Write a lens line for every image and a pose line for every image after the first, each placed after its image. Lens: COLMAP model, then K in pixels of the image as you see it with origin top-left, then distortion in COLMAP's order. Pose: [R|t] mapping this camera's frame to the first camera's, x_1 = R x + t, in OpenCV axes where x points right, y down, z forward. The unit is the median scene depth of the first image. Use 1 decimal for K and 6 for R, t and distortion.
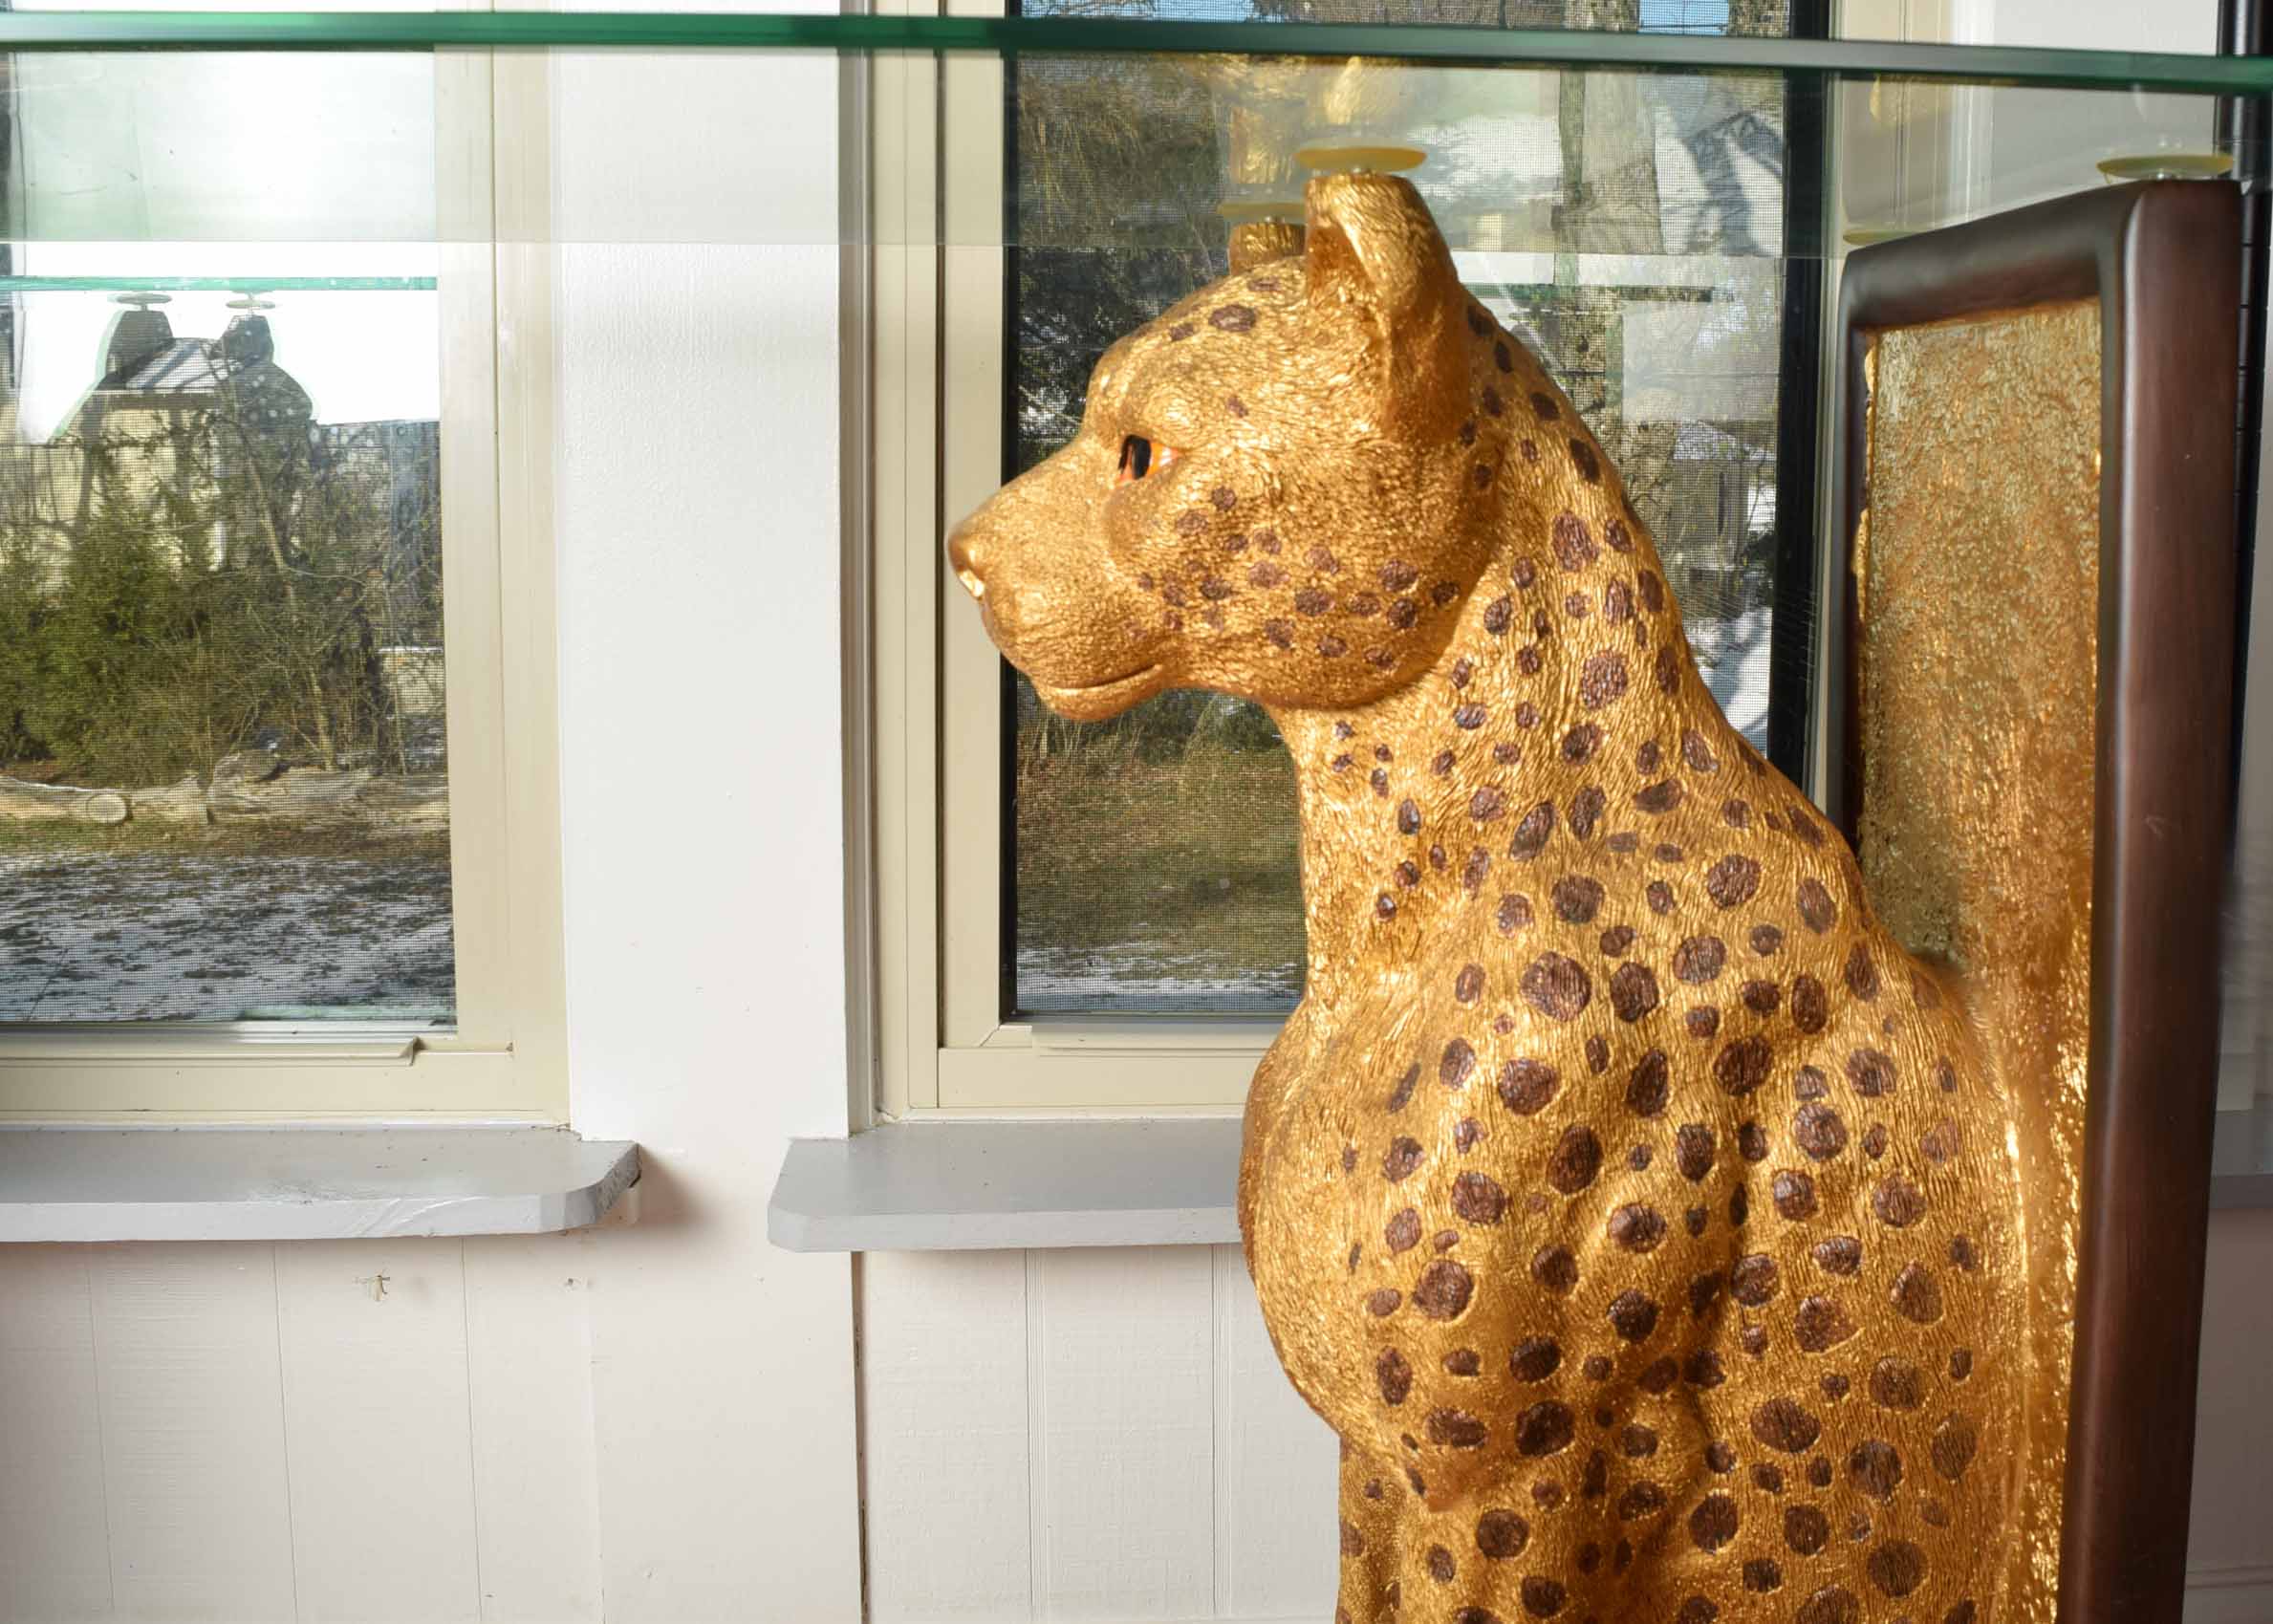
lens RADIAL K [[2344.8, 0, 1134.2], [0, 2344.8, 549.1], [0, 0, 1]] dist [-0.116457, 0.029011]
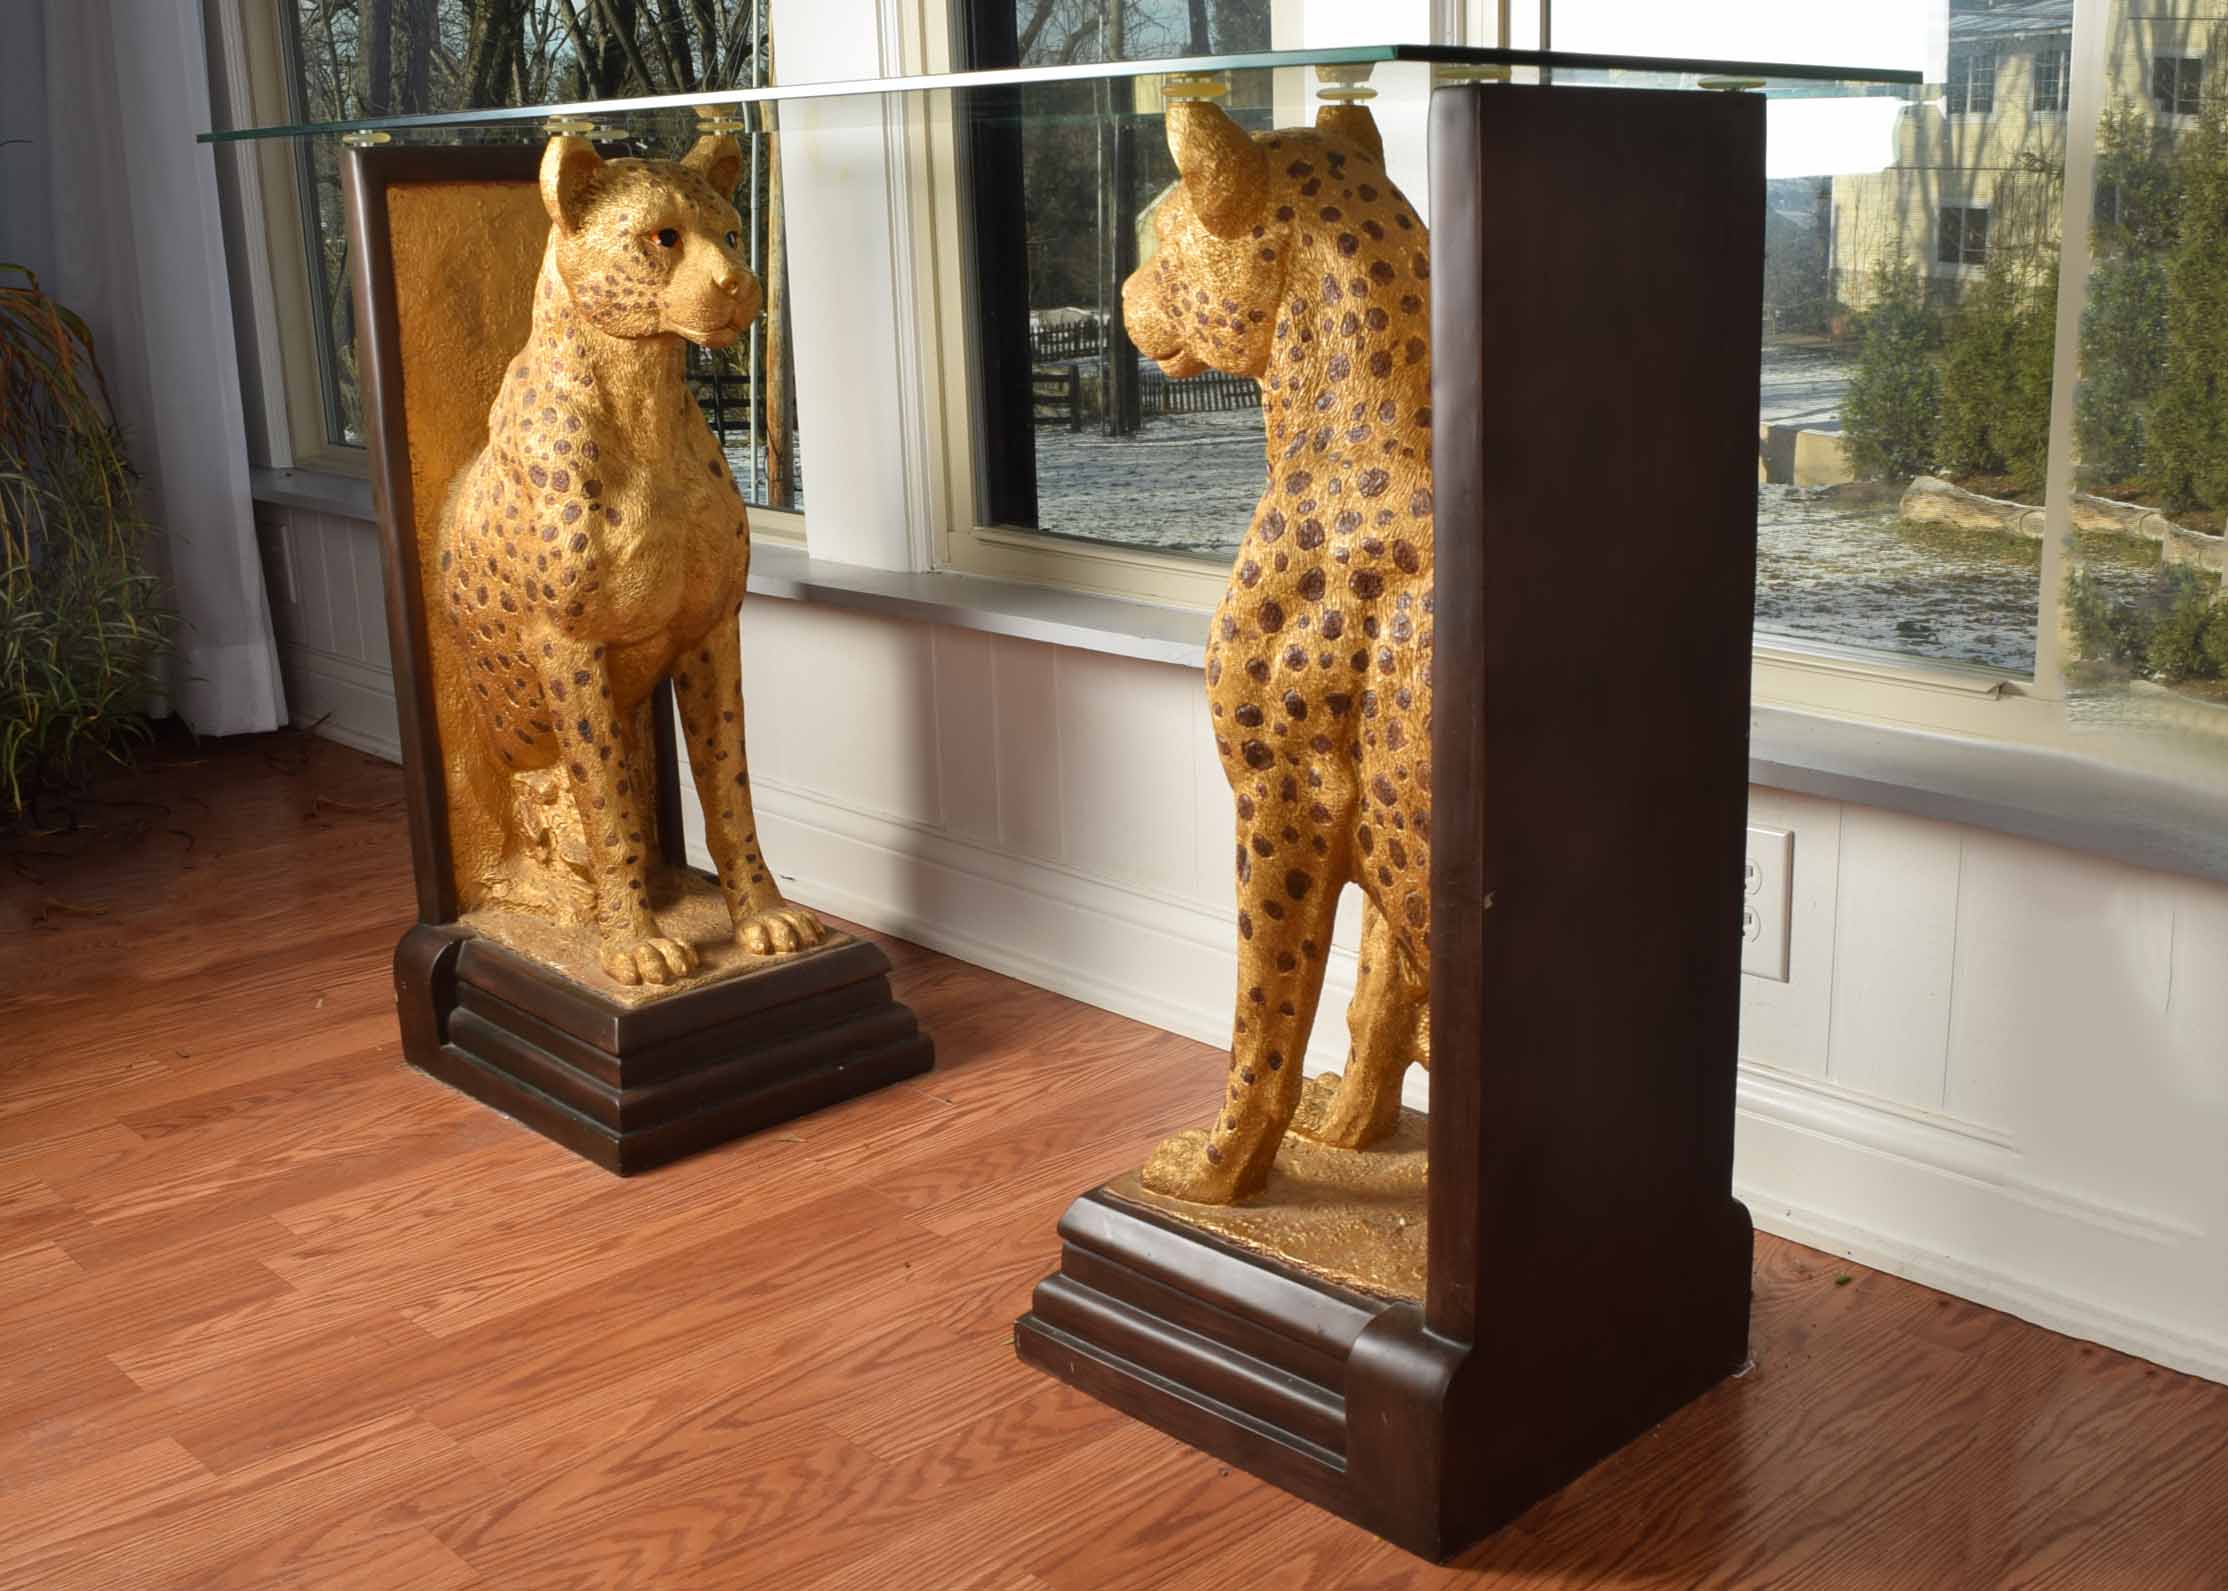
lens RADIAL K [[2551.3, 0, 1114.0], [0, 2551.3, 795.5], [0, 0, 1]] dist [-0.154853, -0.011303]
pose [[0.630286, 0.171128, -0.757268, 1.673553], [-0.009437, 0.977021, 0.212934, -0.038106], [0.776306, -0.127063, 0.617418, -0.406727]]
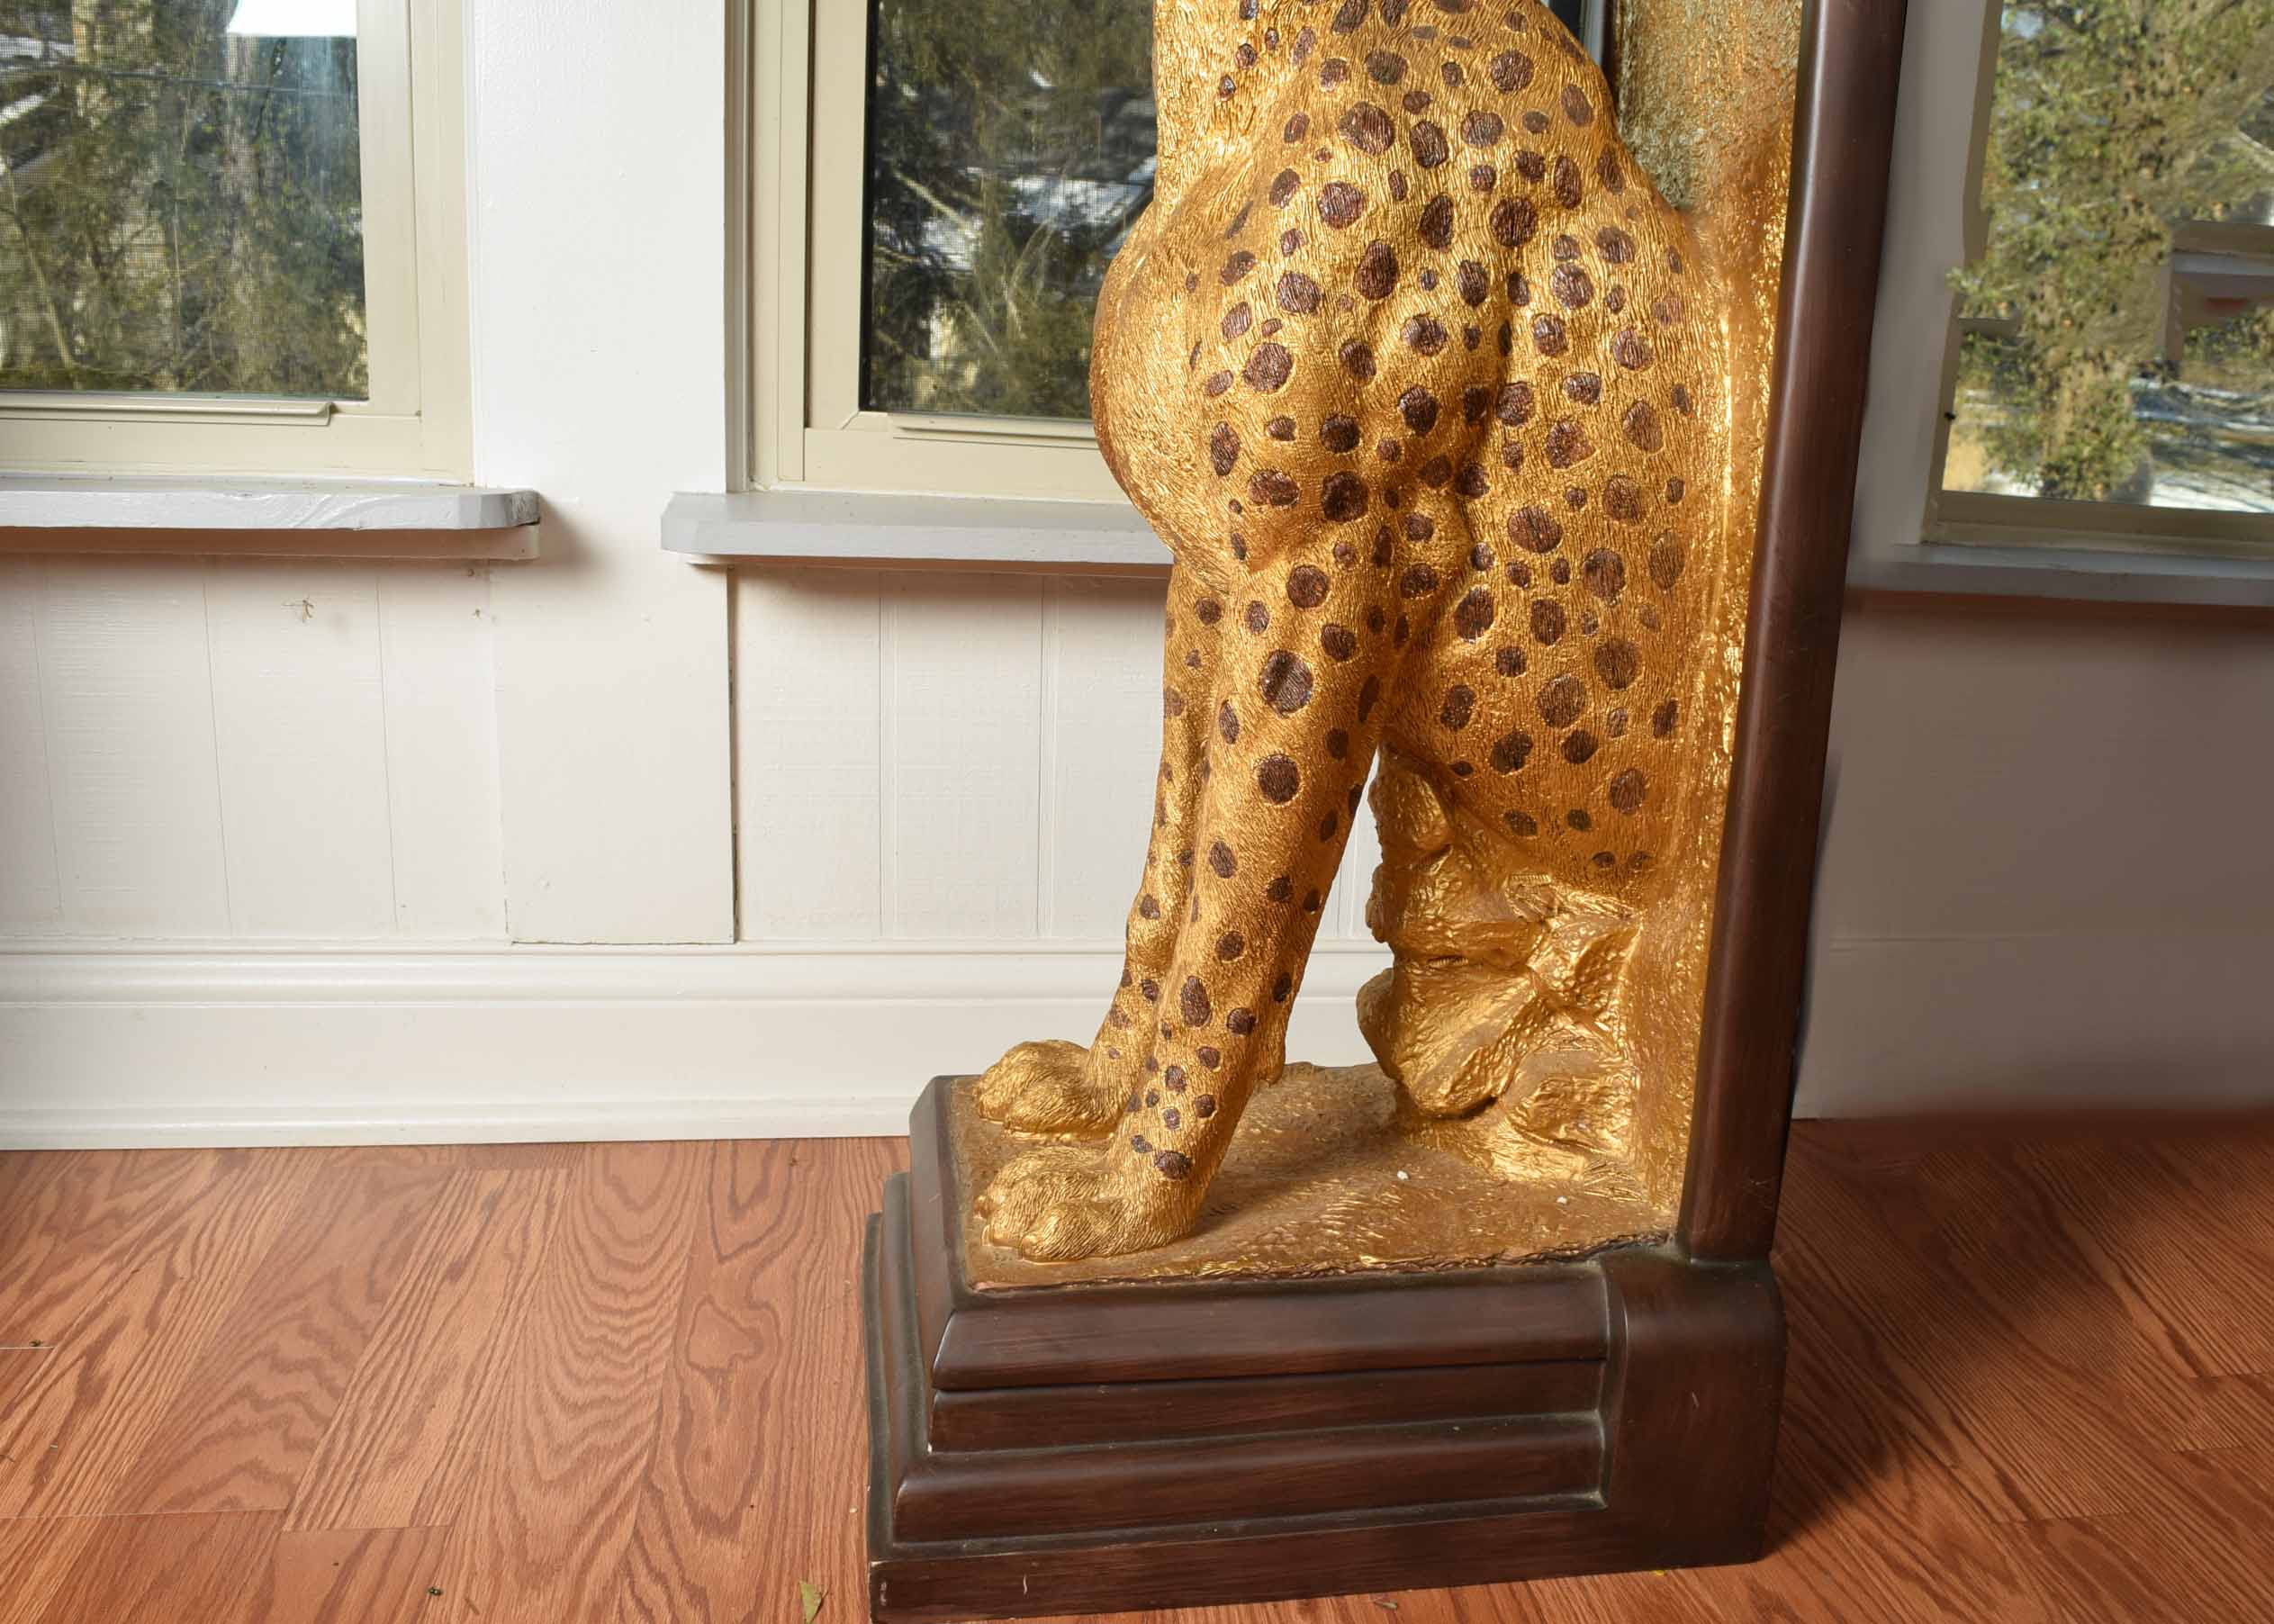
lens RADIAL K [[2252.3, 0, 1204.8], [0, 2252.3, 932.4], [0, 0, 1]] dist [-0.113318, 0.018683]
pose [[0.991085, 0.009564, 0.132887, -0.052361], [-0.037180, 0.977650, 0.206926, 0.352783], [-0.127938, -0.210022, 0.969290, -0.201730]]
